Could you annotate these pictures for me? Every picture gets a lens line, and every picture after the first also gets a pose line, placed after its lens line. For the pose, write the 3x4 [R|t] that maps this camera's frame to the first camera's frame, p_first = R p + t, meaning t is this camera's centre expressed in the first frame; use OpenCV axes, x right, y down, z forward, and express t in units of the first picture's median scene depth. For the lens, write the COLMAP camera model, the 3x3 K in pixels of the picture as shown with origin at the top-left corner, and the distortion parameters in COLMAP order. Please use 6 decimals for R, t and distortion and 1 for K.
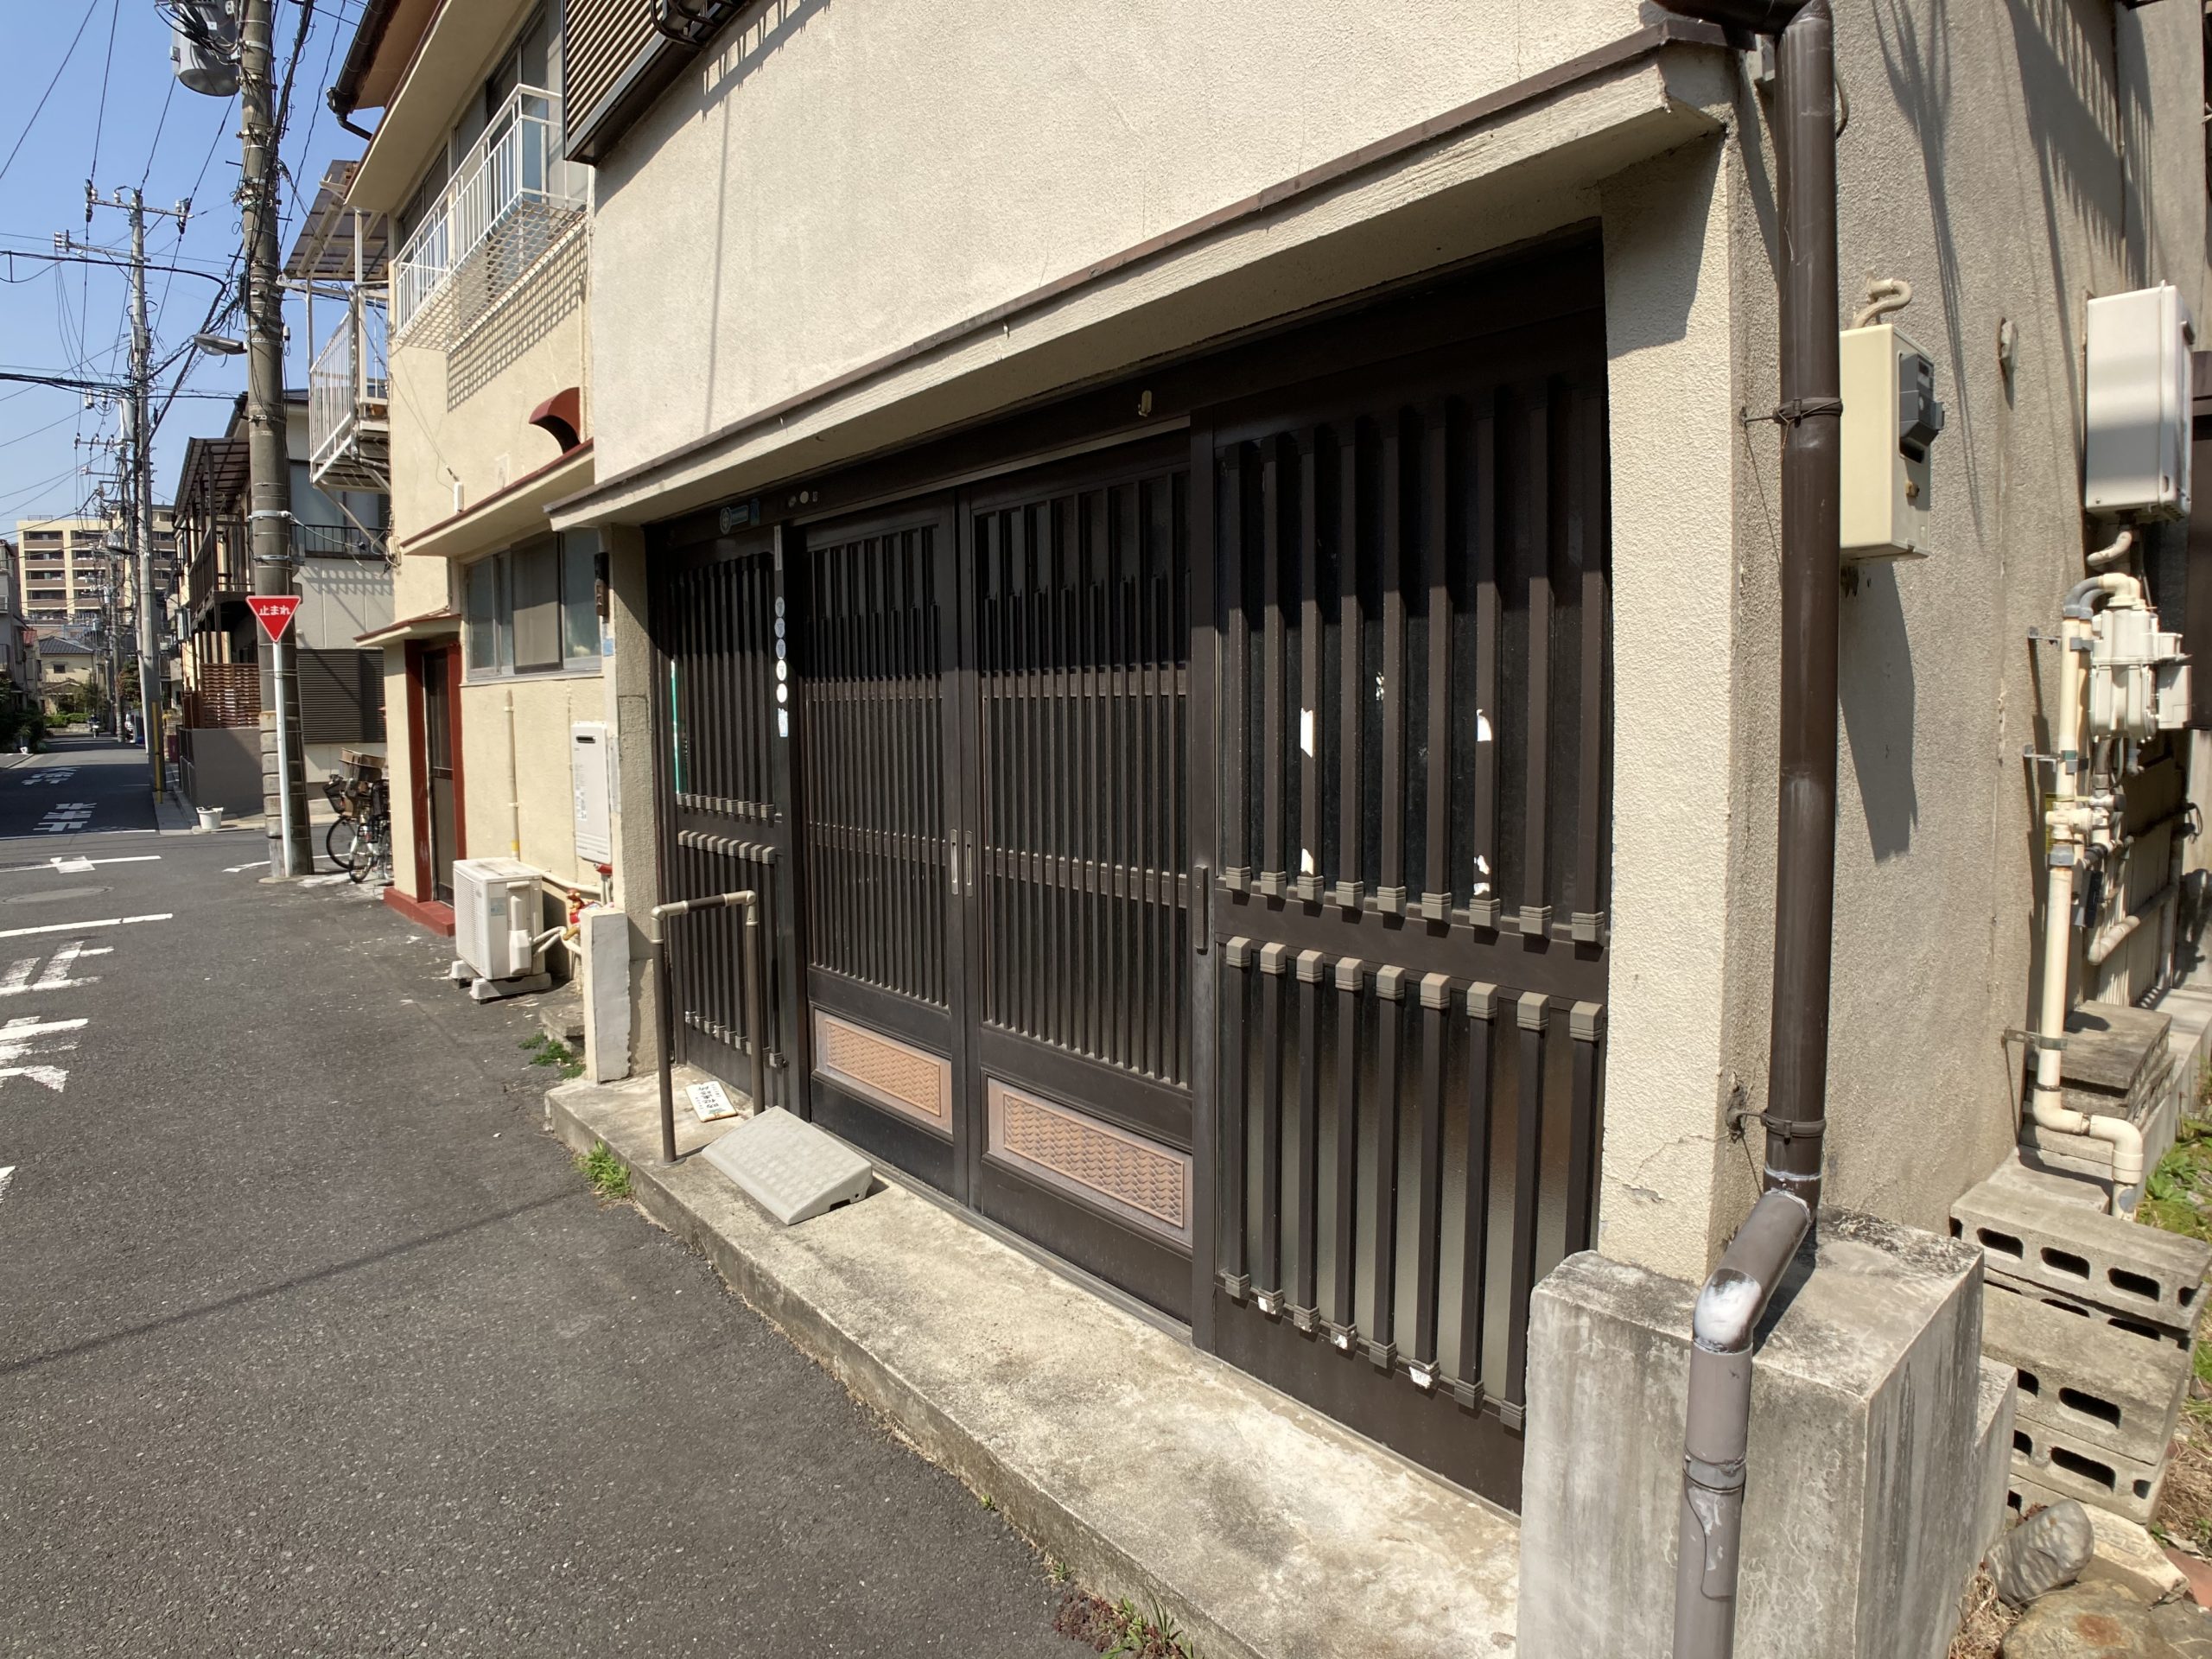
lens RADIAL K [[1203.4, 0, 1102.7], [0, 1203.4, 808.3], [0, 0, 1]] dist [-0.060155, -0.025922]
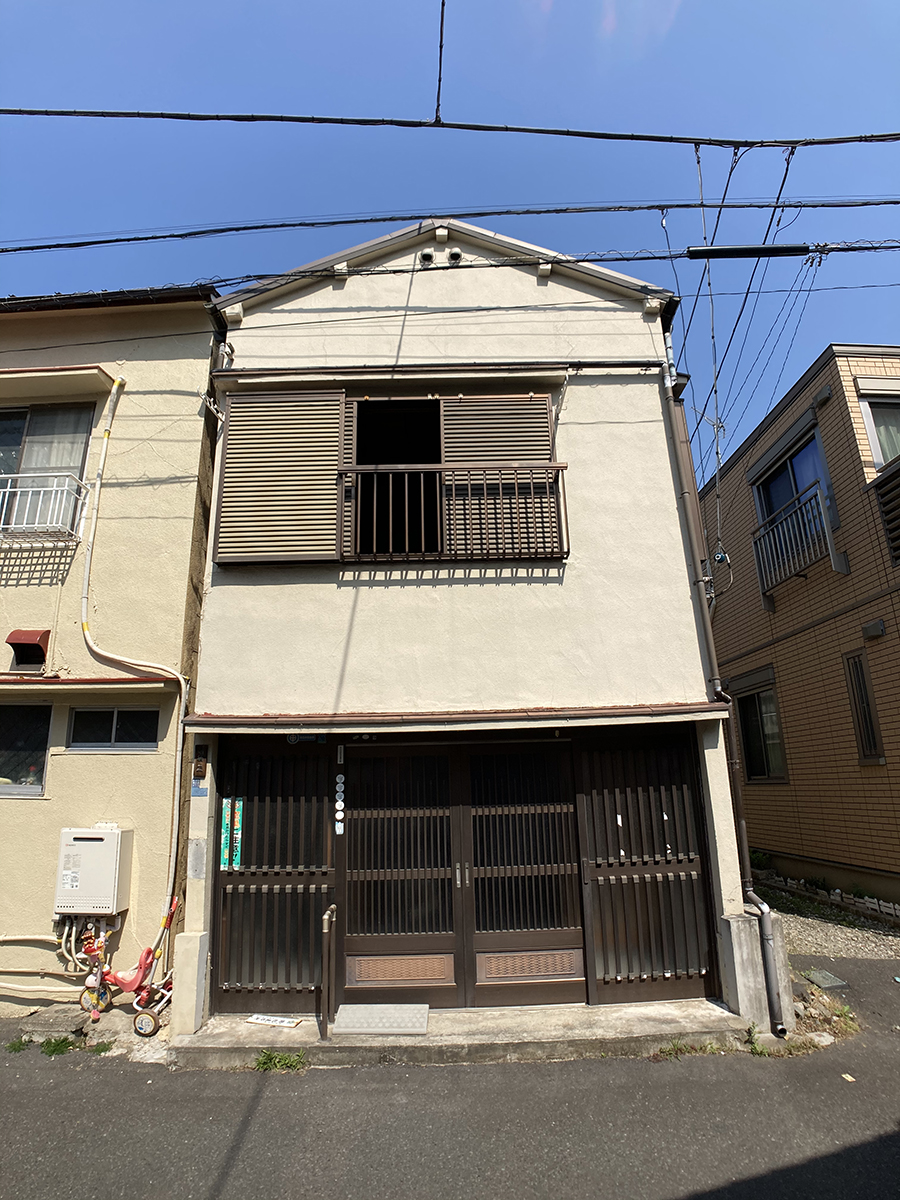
lens RADIAL K [[663.7, 0, 447.5], [0, 663.7, 597.4], [0, 0, 1]] dist [-0.107771, 0.030813]
pose [[0.640625, 0.204310, 0.740174, -1.464622], [0.085668, 0.938916, -0.333314, -0.062575], [-0.763060, 0.276938, 0.583990, -0.062668]]
